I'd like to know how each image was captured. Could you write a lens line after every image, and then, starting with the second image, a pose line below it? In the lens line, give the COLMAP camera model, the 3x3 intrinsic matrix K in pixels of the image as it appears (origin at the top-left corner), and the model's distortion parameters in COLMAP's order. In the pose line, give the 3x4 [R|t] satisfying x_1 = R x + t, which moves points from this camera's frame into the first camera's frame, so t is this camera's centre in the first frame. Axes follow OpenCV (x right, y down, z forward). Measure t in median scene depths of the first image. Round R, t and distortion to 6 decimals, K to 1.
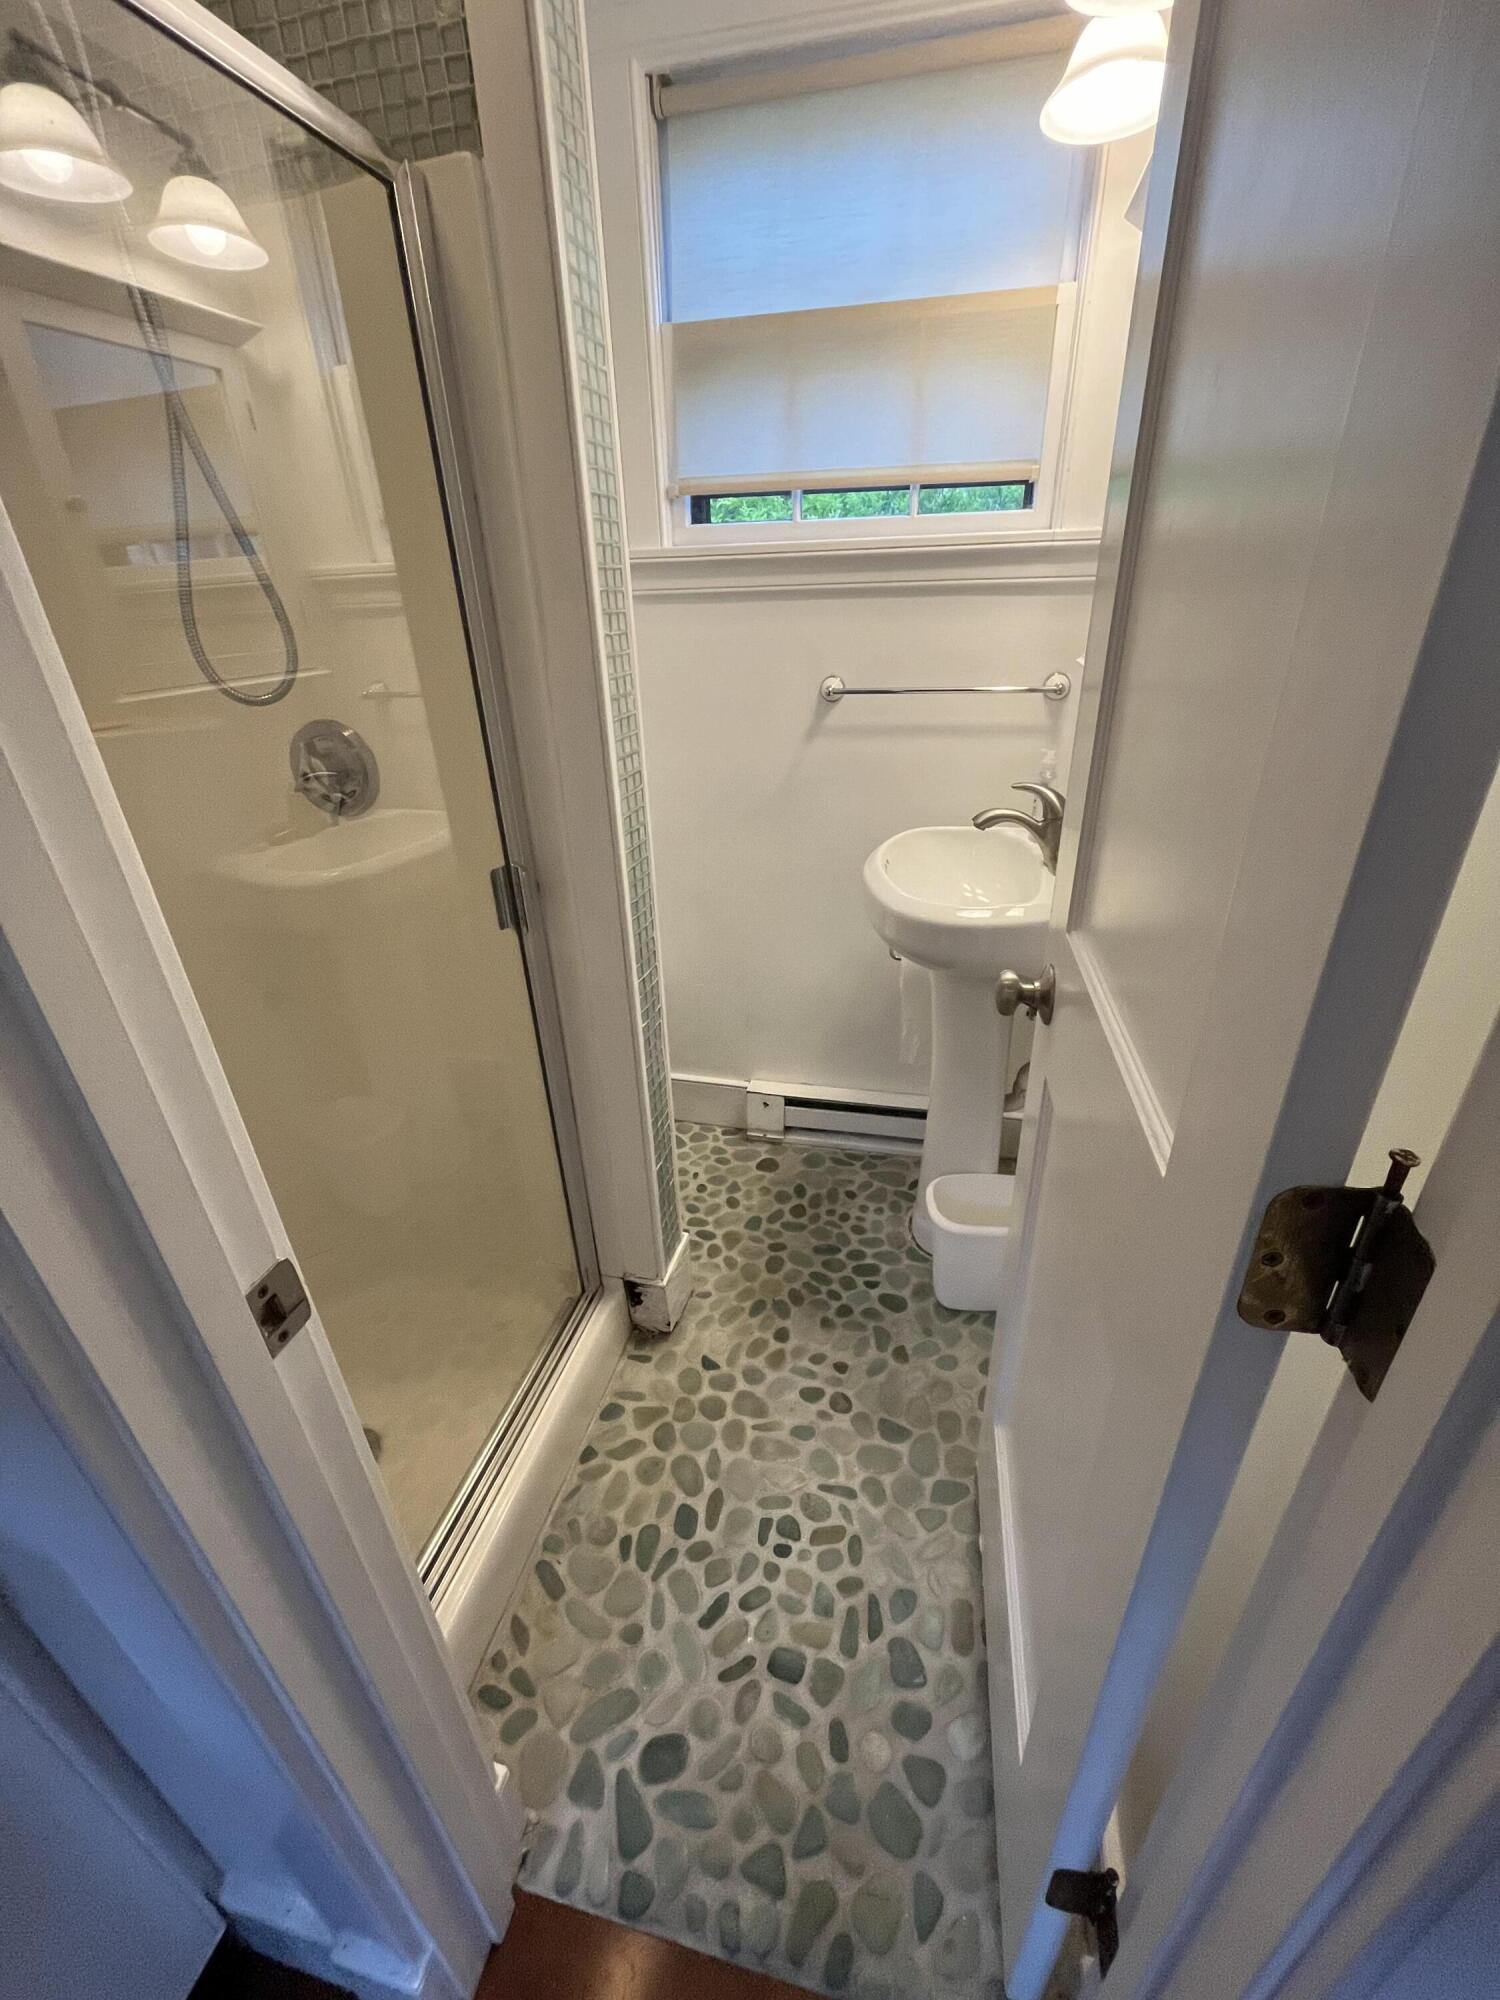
lens RADIAL K [[807.4, 0, 750.0], [0, 807.4, 1000.0], [0, 0, 1]] dist [0.000377, -0.003086]
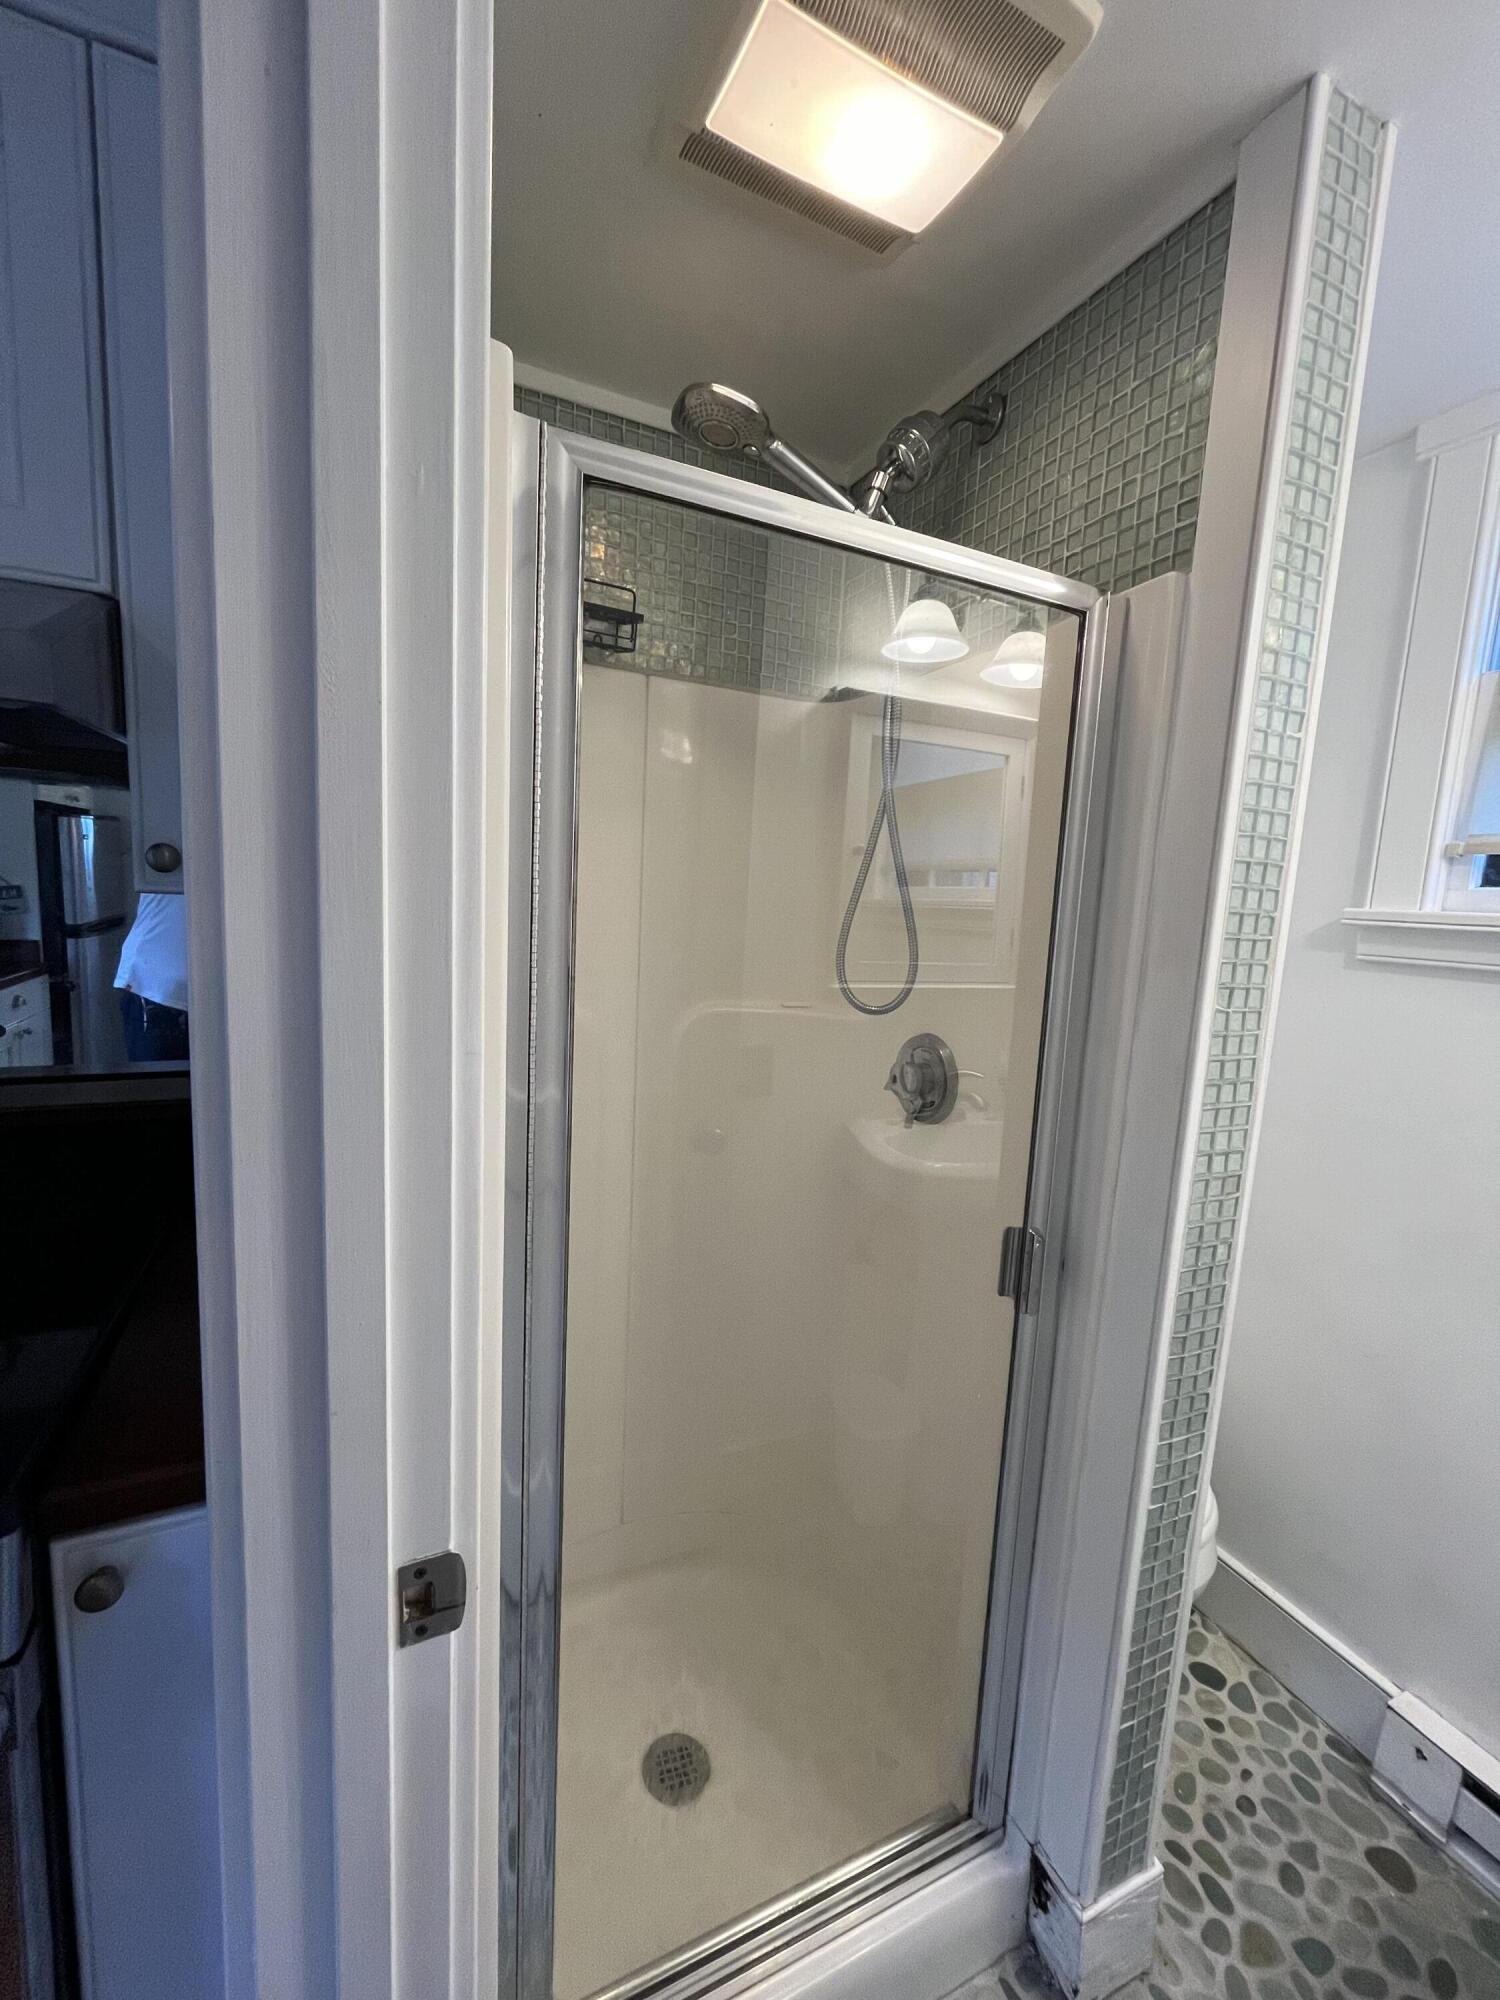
lens RADIAL K [[807.3, 0, 750.0], [0, 807.3, 1000.0], [0, 0, 1]] dist [-0.003249, 0.000431]
pose [[0.625742, 0.159897, -0.763466, 0.100839], [-0.414626, 0.897221, -0.151920, -0.098655], [0.660706, 0.411615, 0.627726, 0.118954]]
